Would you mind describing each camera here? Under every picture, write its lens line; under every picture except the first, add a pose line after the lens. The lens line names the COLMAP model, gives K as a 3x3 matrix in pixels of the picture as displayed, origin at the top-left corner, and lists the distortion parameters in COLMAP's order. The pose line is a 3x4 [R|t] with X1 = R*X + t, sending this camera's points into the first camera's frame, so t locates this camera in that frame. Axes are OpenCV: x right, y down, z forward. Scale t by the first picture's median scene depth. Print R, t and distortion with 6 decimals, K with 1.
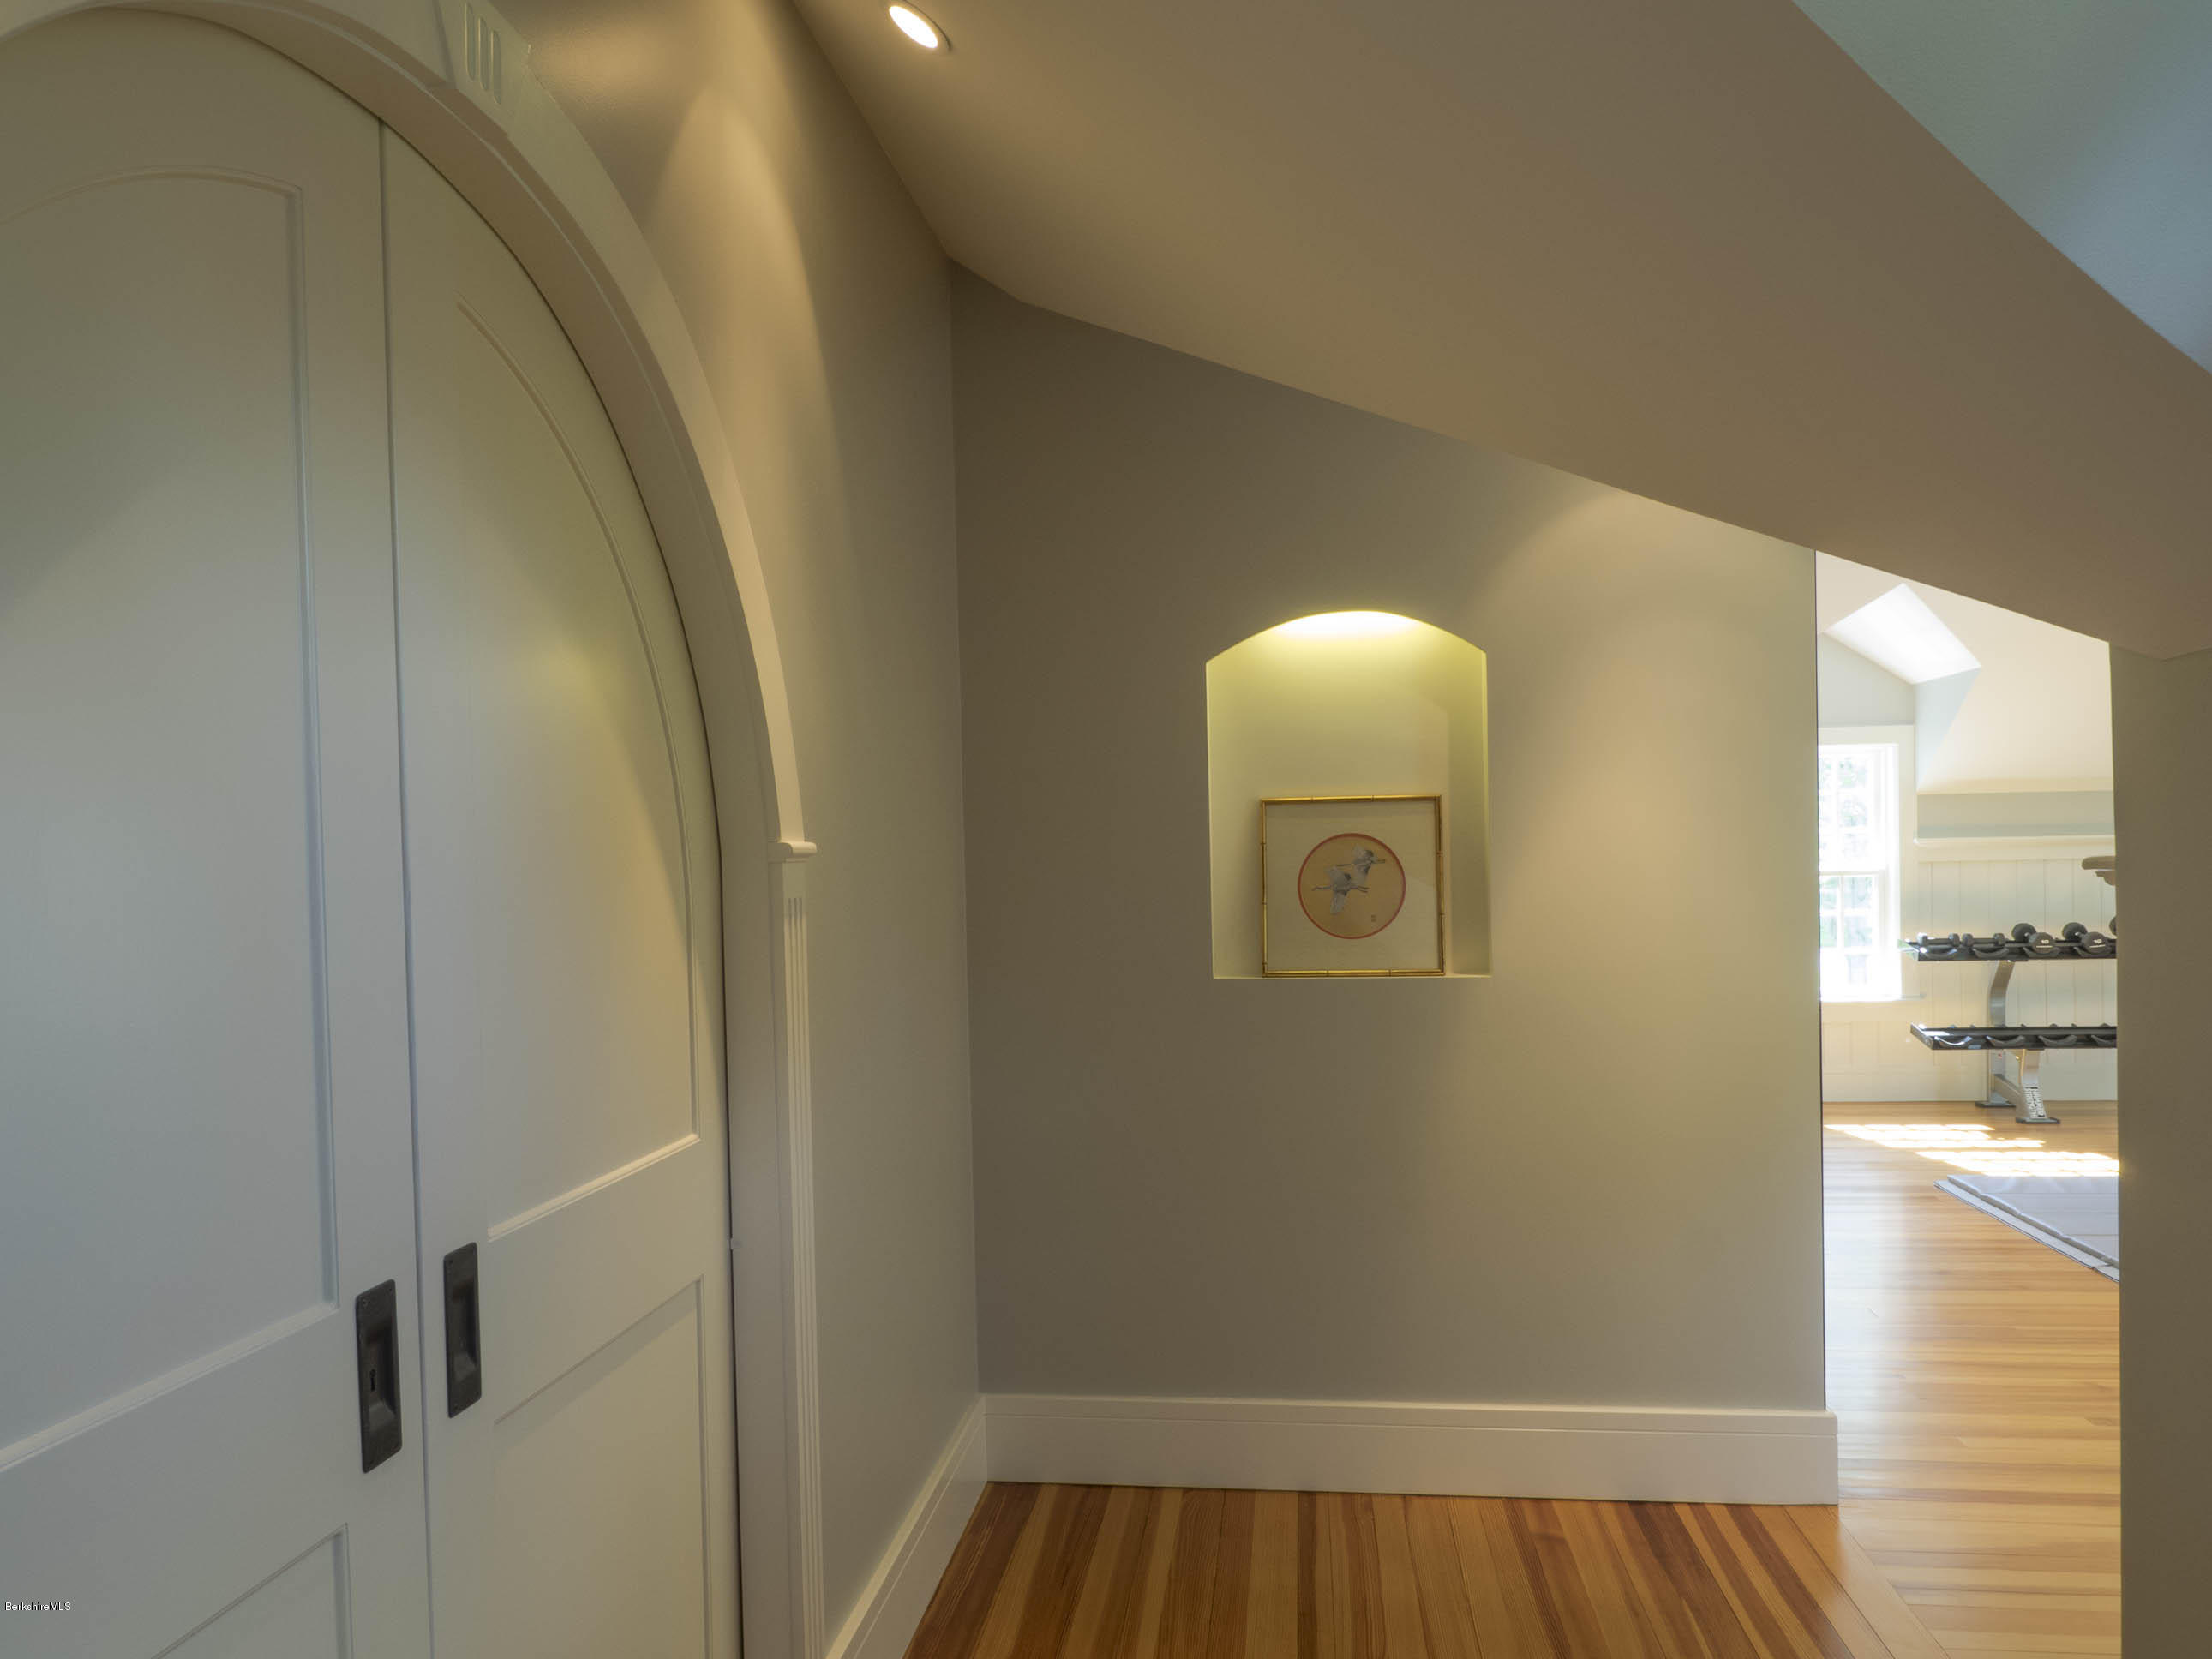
lens RADIAL K [[1549.3, 0, 1108.0], [0, 1549.3, 842.8], [0, 0, 1]] dist [0.006459, 0.000759]
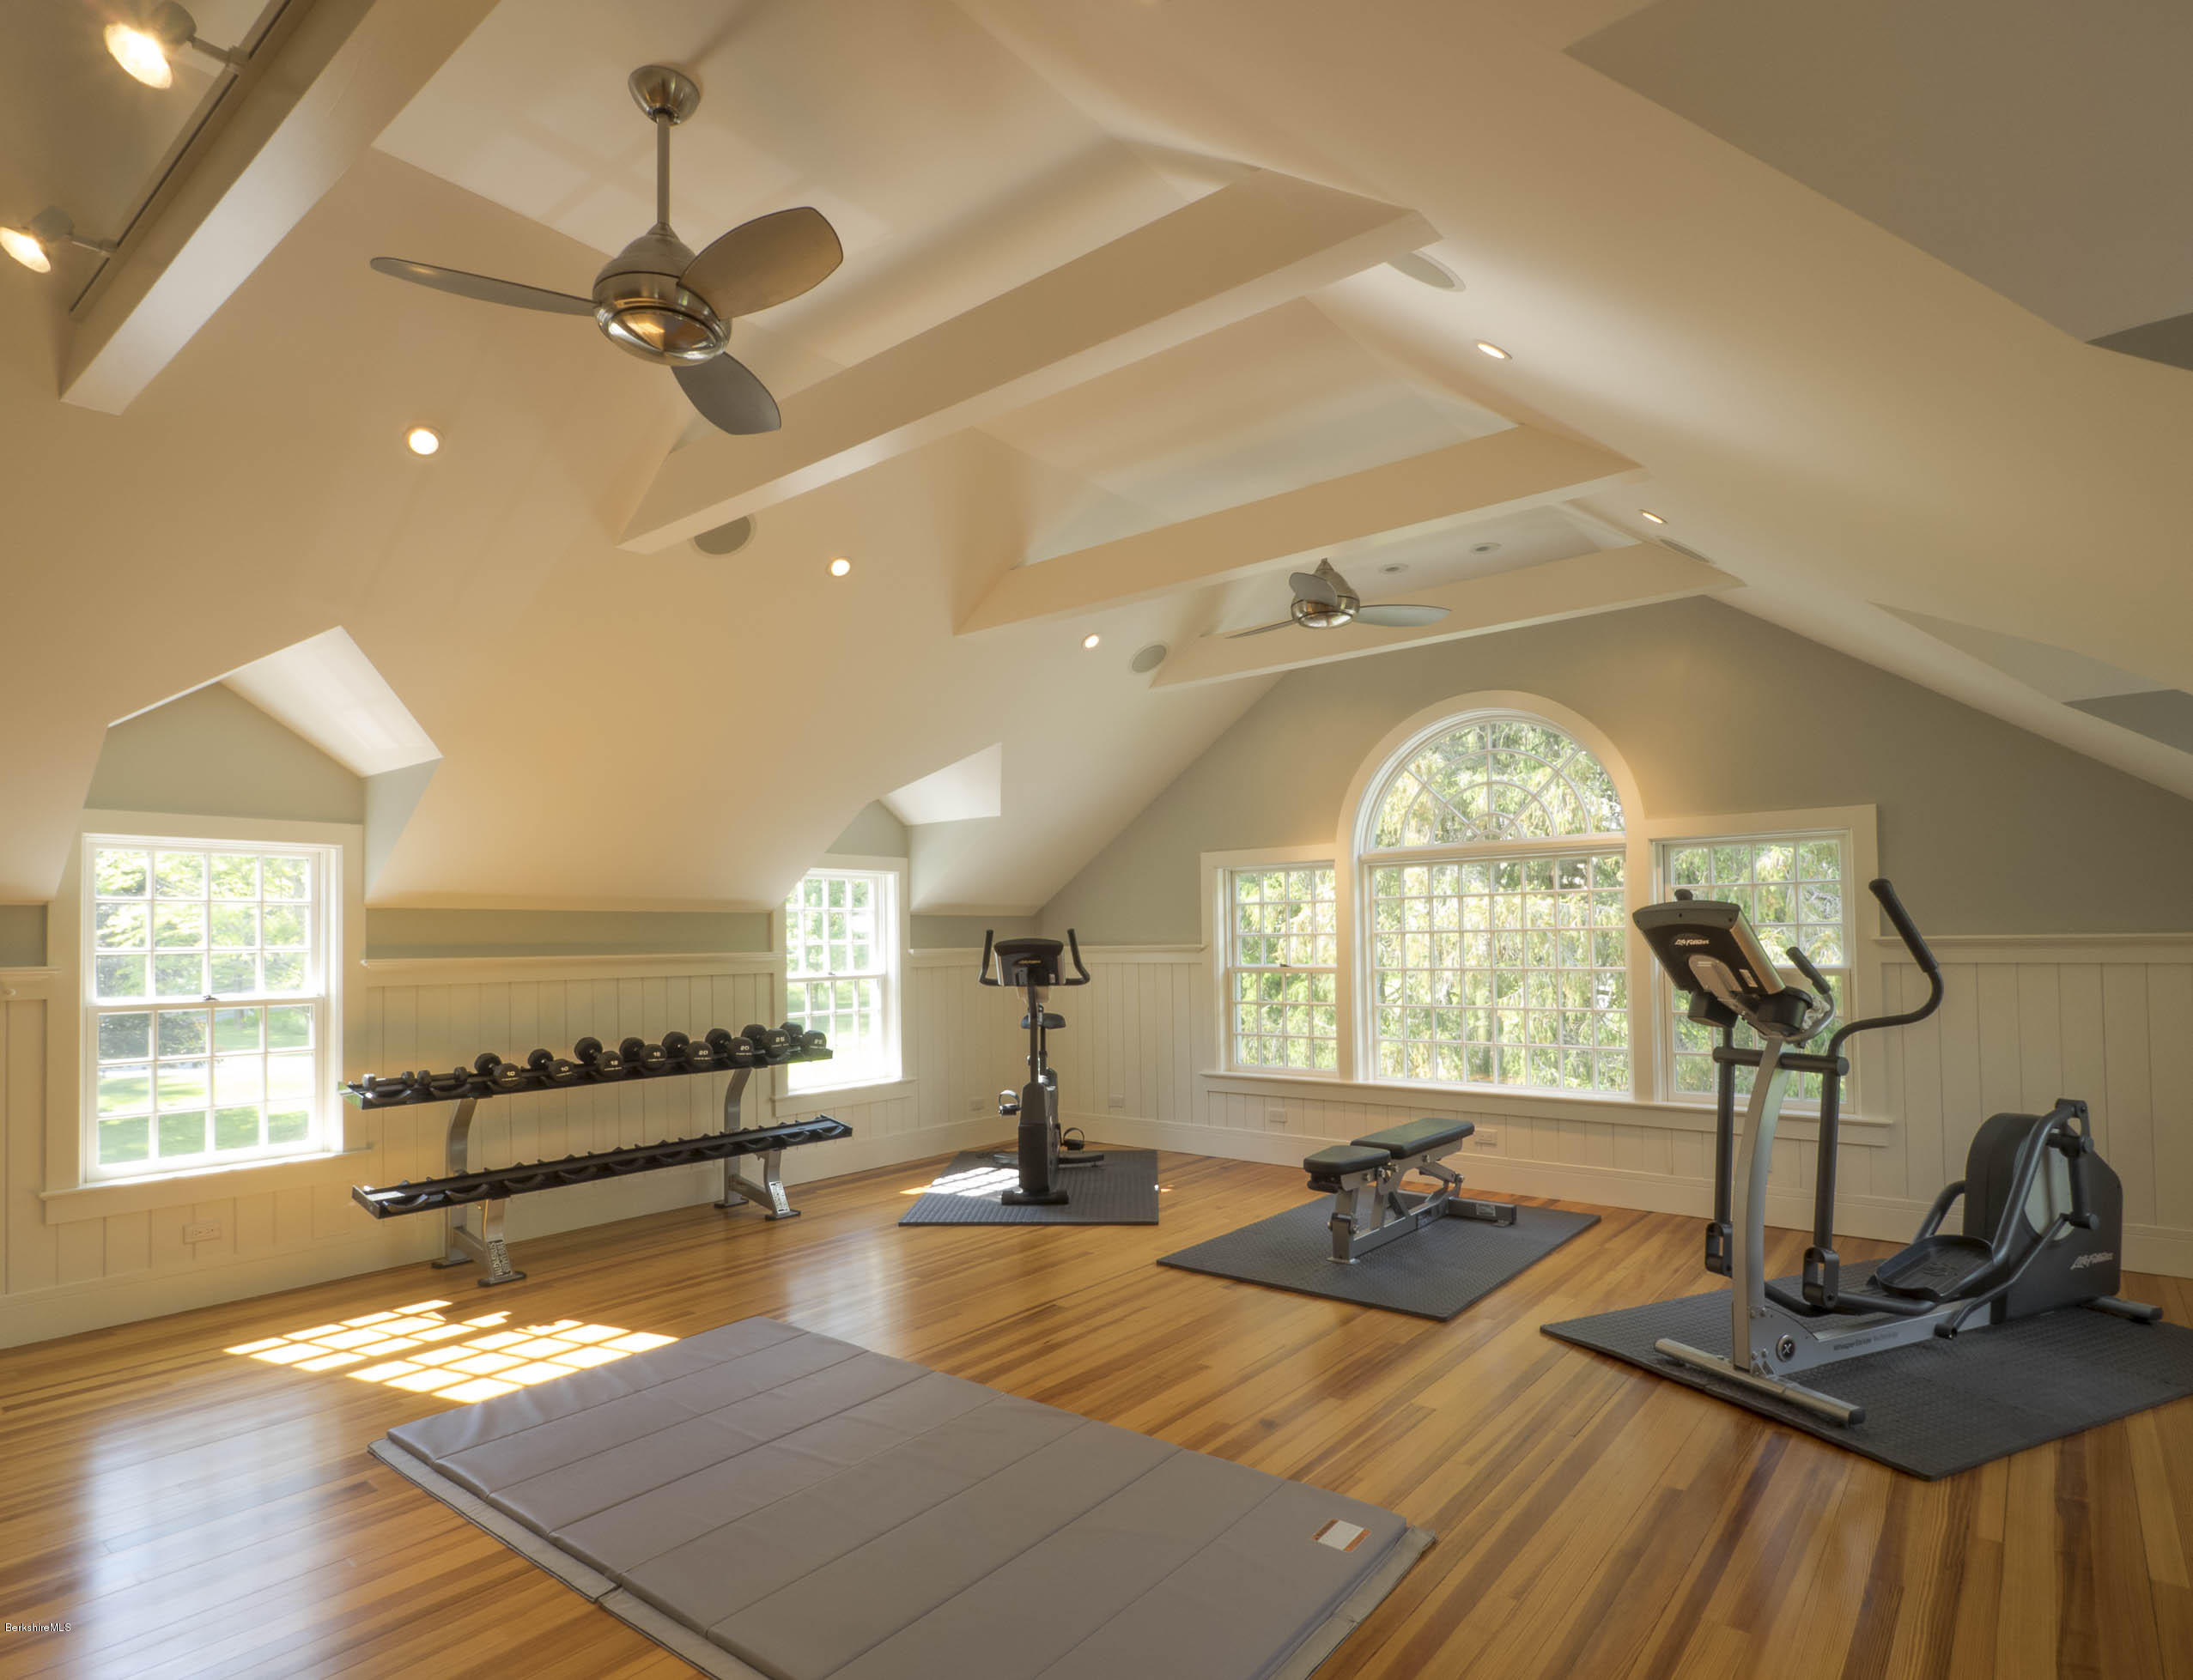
lens RADIAL K [[1181.1, 0, 1111.3], [0, 1181.1, 948.8], [0, 0, 1]] dist [0.005202, 0.000709]
pose [[0.520044, 0.007166, 0.854109, 0.194925], [-0.001269, 0.999970, -0.007617, -0.003978], [-0.854138, 0.002877, 0.520038, 0.340404]]
